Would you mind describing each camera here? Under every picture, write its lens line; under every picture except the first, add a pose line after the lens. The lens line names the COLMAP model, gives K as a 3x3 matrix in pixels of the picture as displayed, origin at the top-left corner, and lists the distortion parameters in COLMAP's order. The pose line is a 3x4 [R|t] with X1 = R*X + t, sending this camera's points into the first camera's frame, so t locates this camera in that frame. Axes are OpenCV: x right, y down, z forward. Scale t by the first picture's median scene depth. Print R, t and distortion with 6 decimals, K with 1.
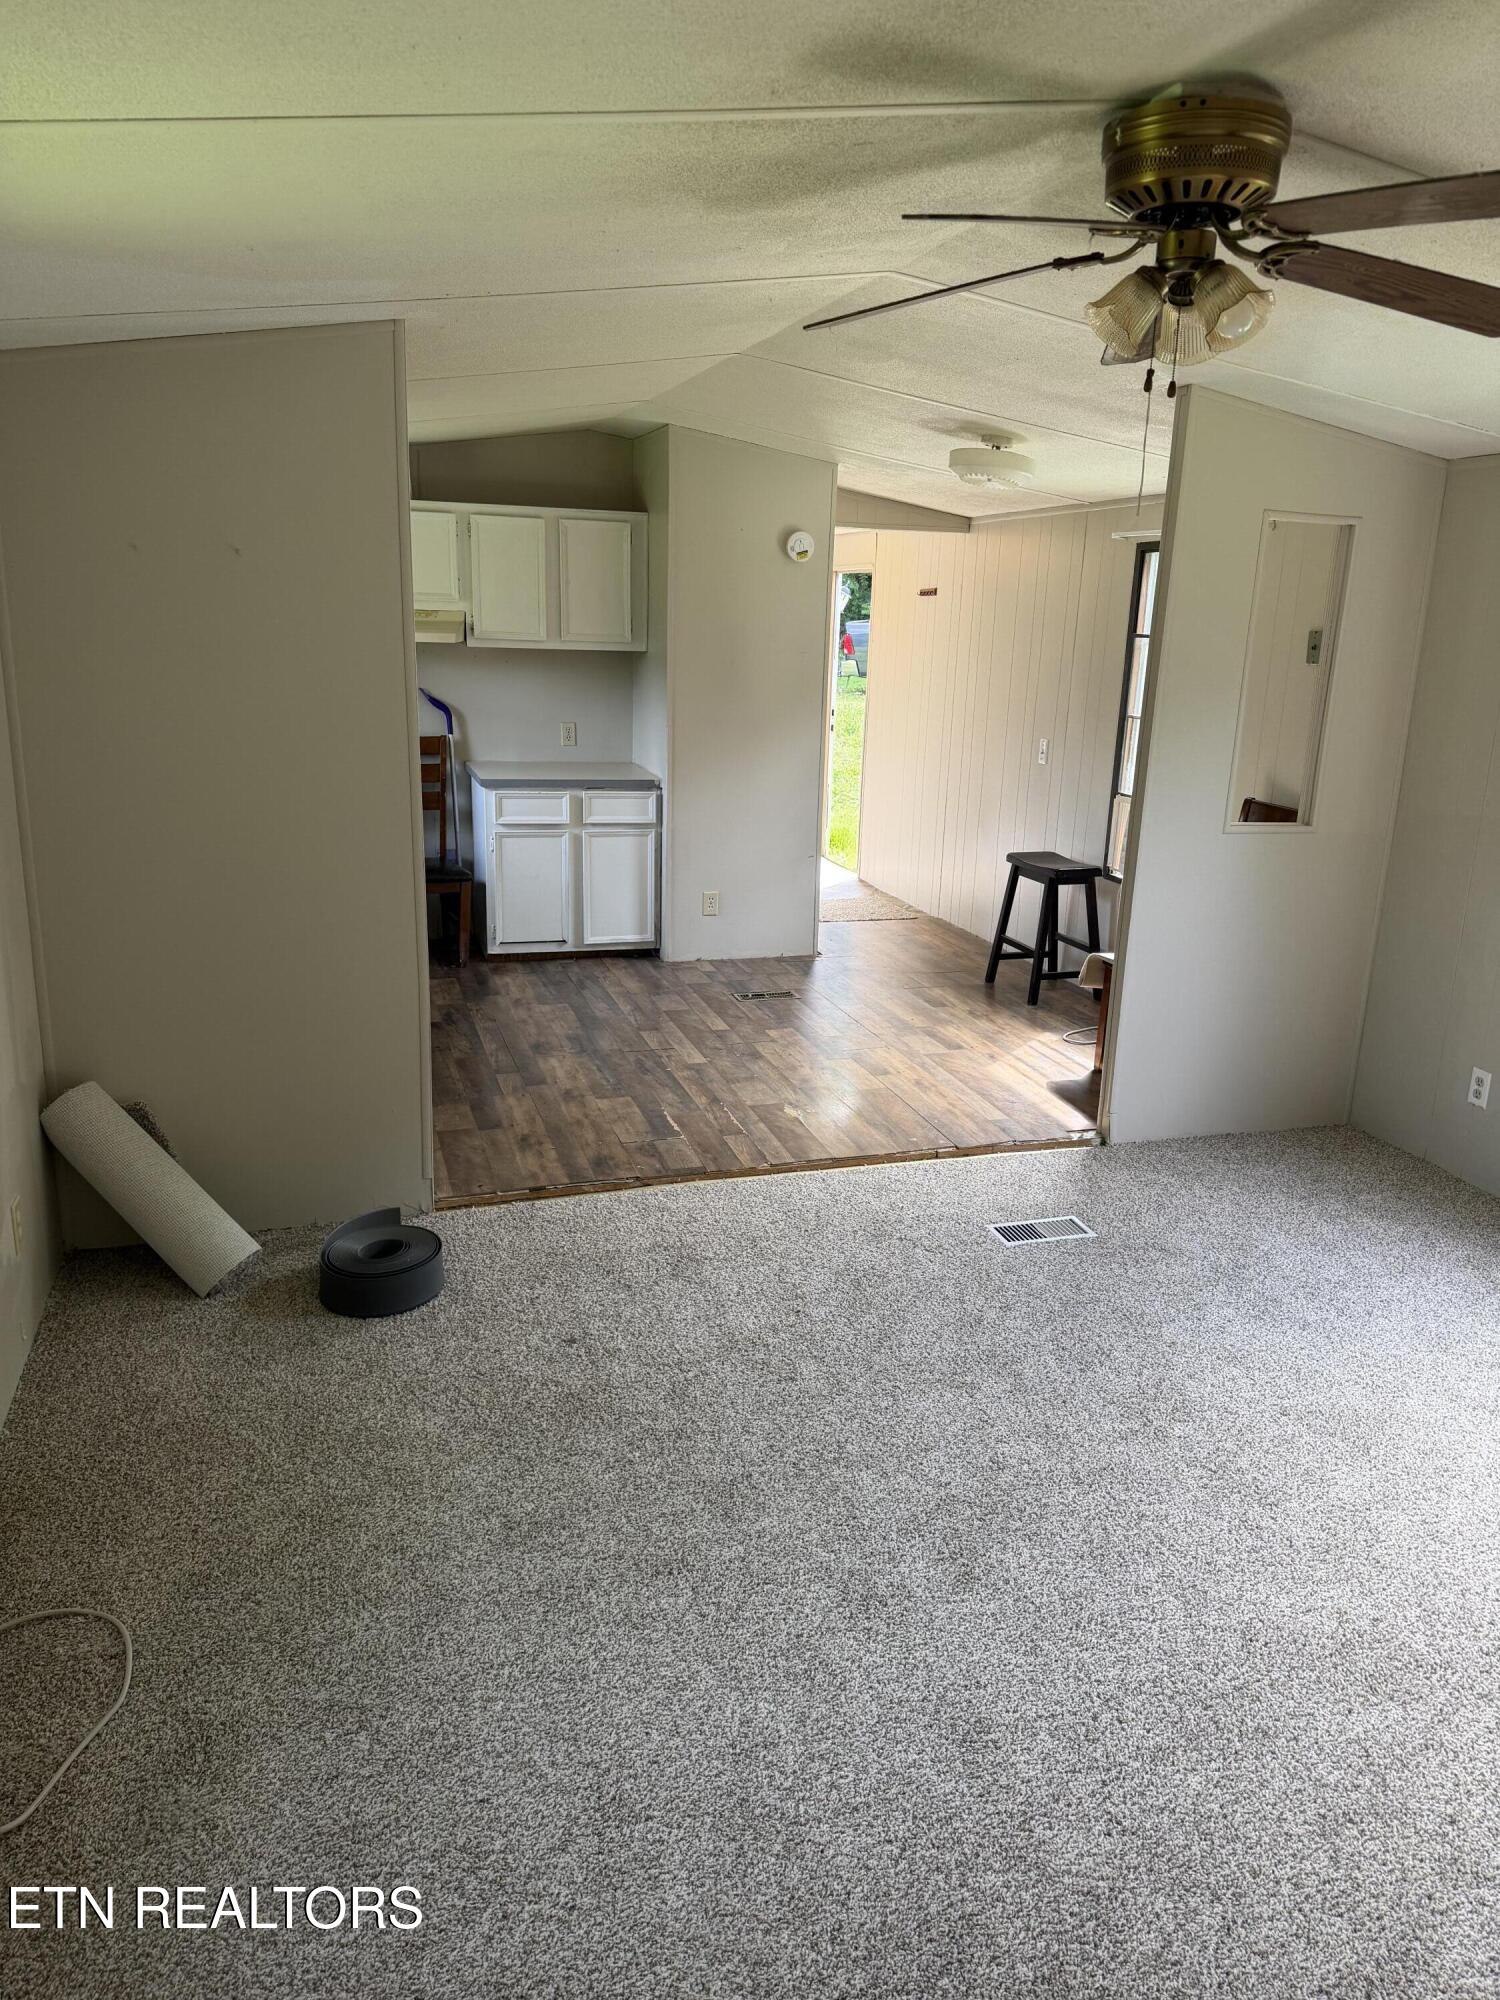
lens RADIAL K [[1381.4, 0, 743.5], [0, 1381.4, 1010.6], [0, 0, 1]] dist [0.093049, -0.133073]
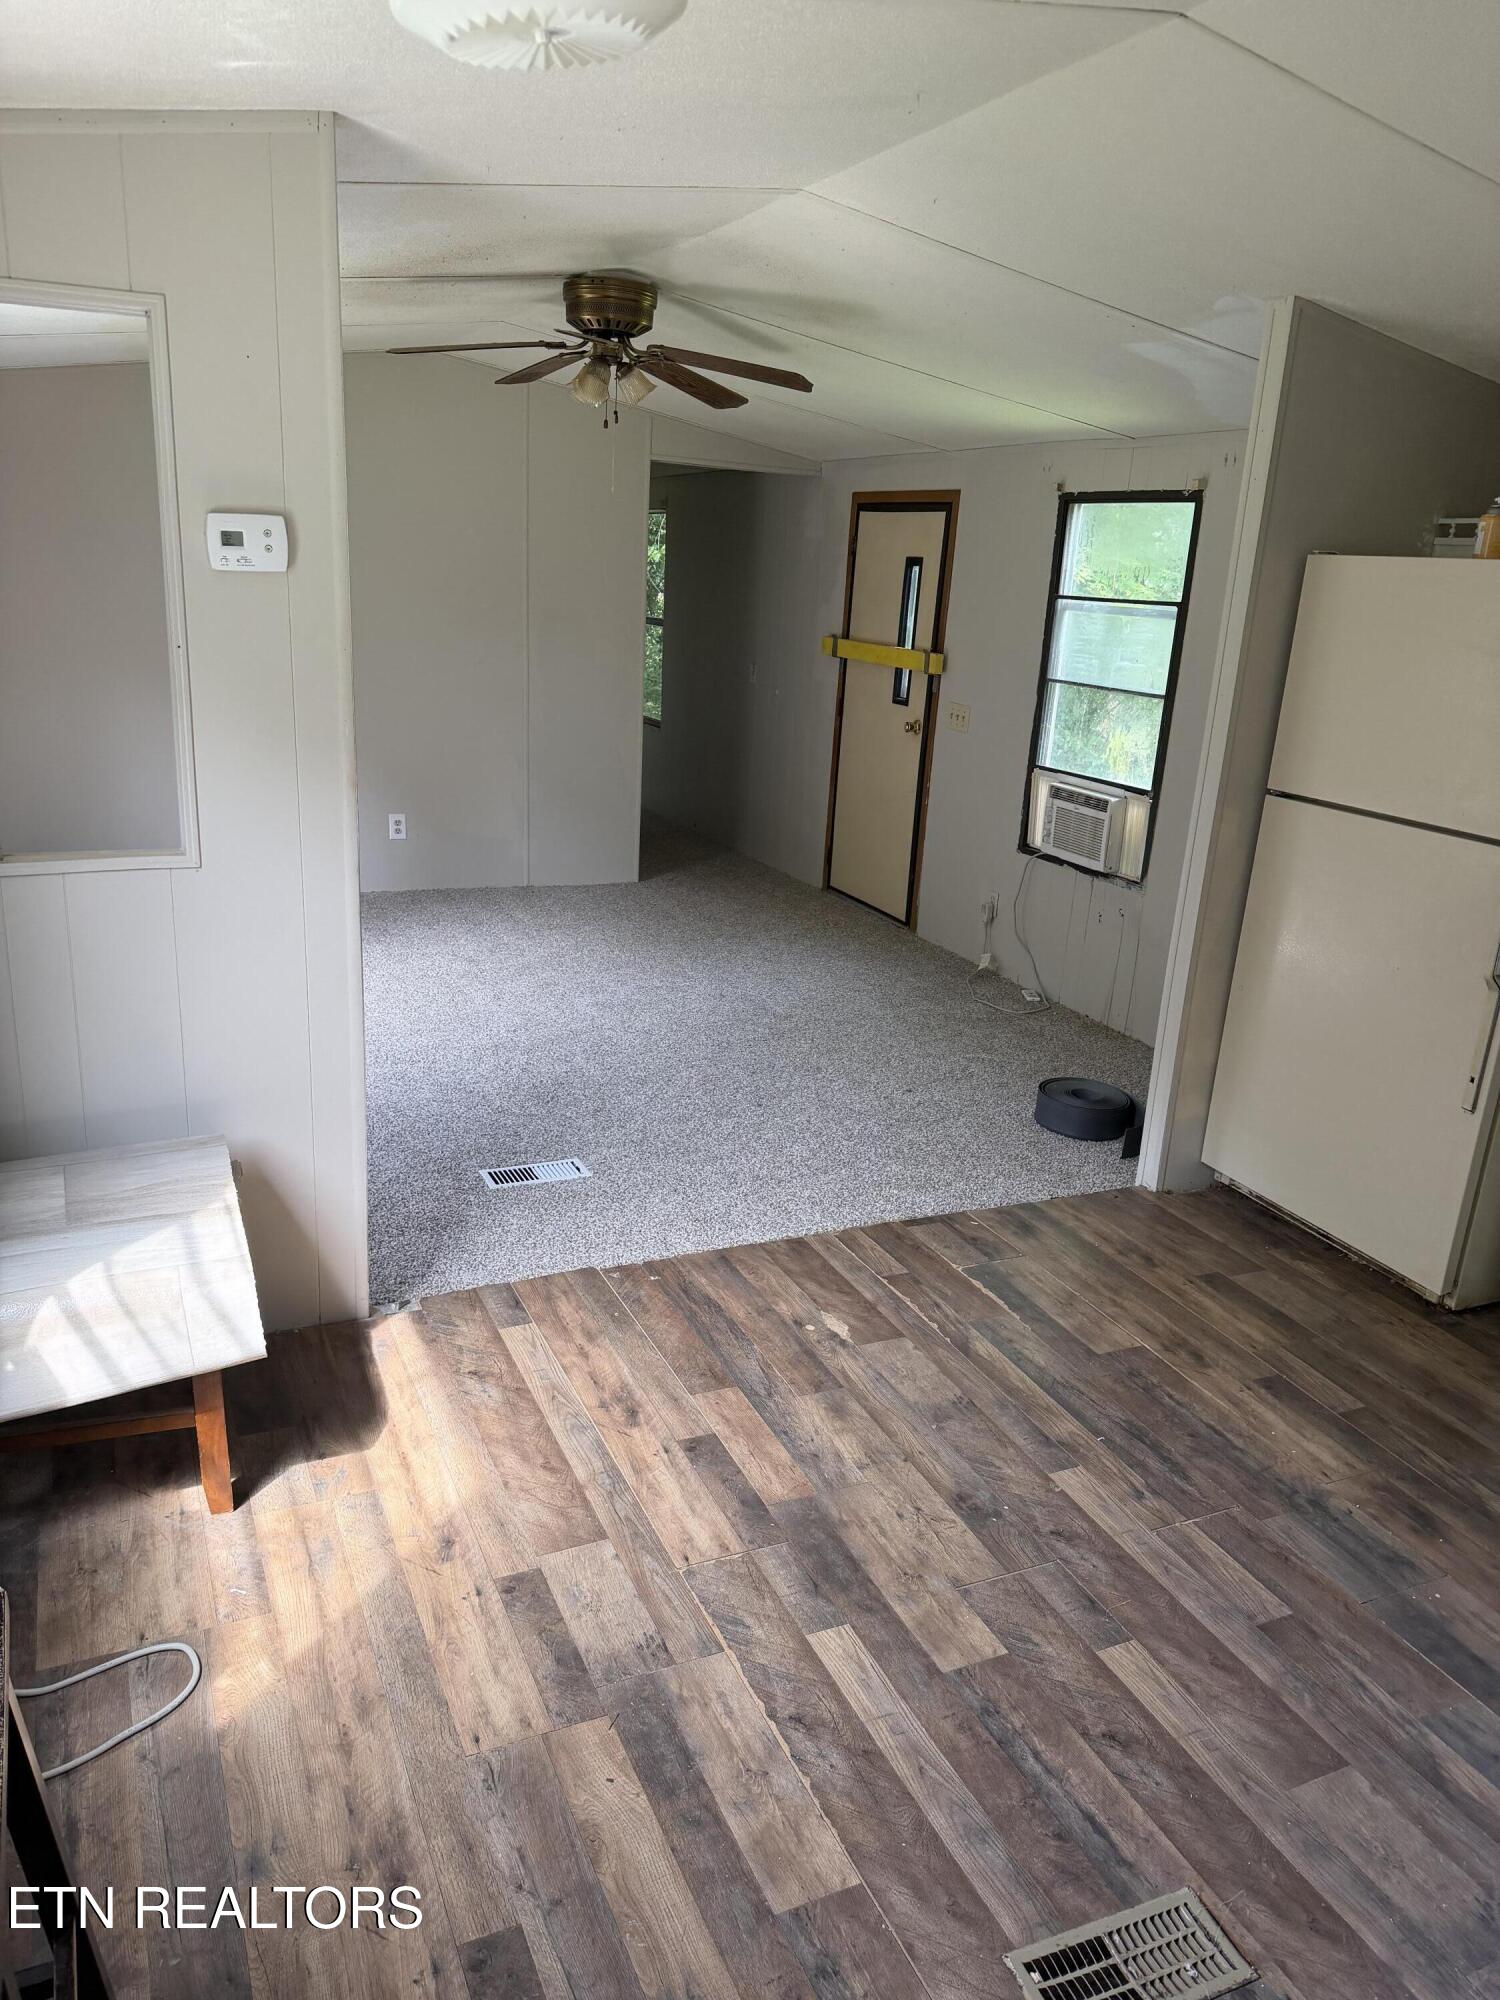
lens RADIAL K [[1381.4, 0, 743.5], [0, 1381.4, 1010.6], [0, 0, 1]] dist [0.093049, -0.133073]
pose [[-0.987308, -0.042094, -0.153136, 0.153593], [-0.118977, 0.834752, 0.537619, -0.331658], [0.105200, 0.549015, -0.829165, 1.213715]]
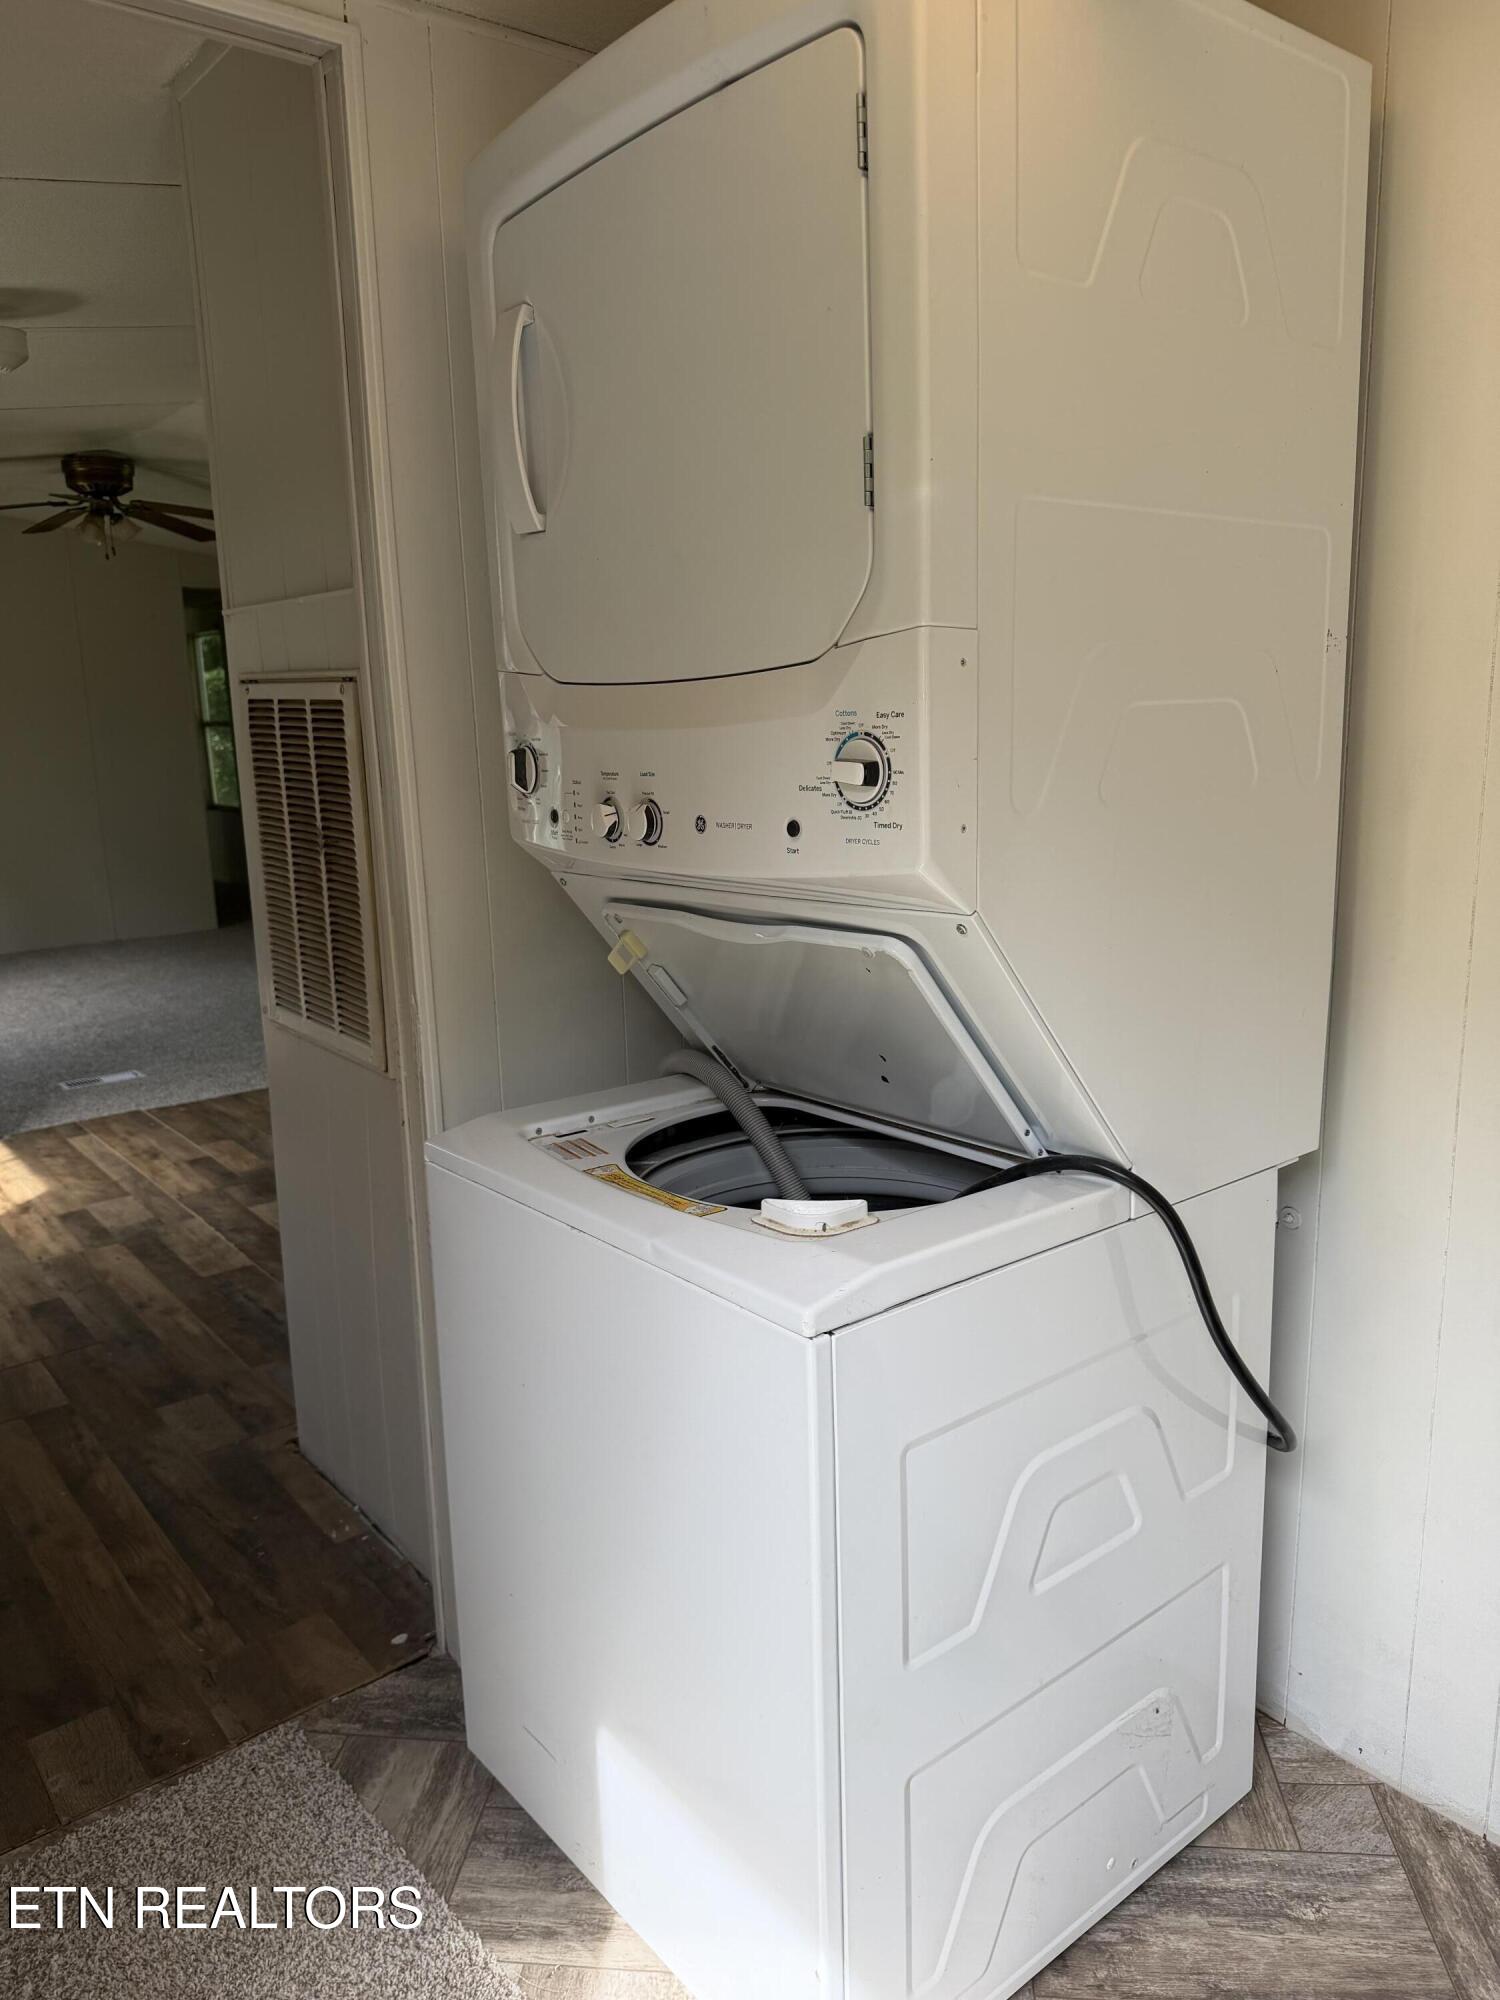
lens RADIAL K [[1400.1, 0, 750.0], [0, 1400.1, 1000.0], [0, 0, 1]] dist [0.027231, -0.033332]
pose [[-0.927286, 0.073370, -0.367094, 0.086502], [-0.102943, 0.892825, 0.438481, -0.396581], [0.359922, 0.444387, -0.820352, 1.593296]]
